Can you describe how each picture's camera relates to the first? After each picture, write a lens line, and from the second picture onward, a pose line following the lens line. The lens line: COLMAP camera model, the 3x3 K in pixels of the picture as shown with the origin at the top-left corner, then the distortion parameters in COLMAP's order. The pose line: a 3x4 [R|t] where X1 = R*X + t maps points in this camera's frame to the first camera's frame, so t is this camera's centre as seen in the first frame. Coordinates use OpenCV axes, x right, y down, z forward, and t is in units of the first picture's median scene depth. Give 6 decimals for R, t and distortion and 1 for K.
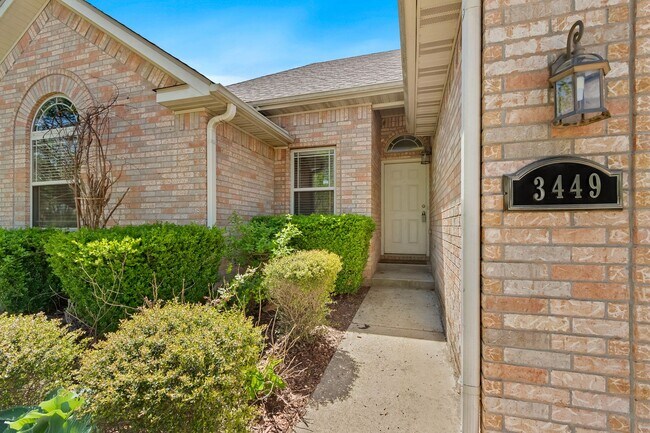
lens RADIAL K [[289.1, 0, 310.9], [0, 289.1, 213.4], [0, 0, 1]] dist [0.002376, -0.000071]
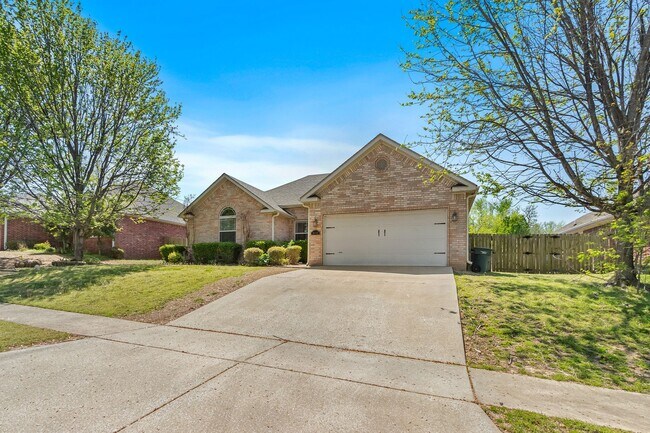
lens RADIAL K [[306.1, 0, 312.0], [0, 306.1, 219.5], [0, 0, 1]] dist [0.018532, 0.000204]
pose [[0.997044, -0.013585, -0.075618, 0.524112], [0.004722, 0.993218, -0.116172, 0.230041], [0.076684, 0.115472, 0.990346, -3.214364]]
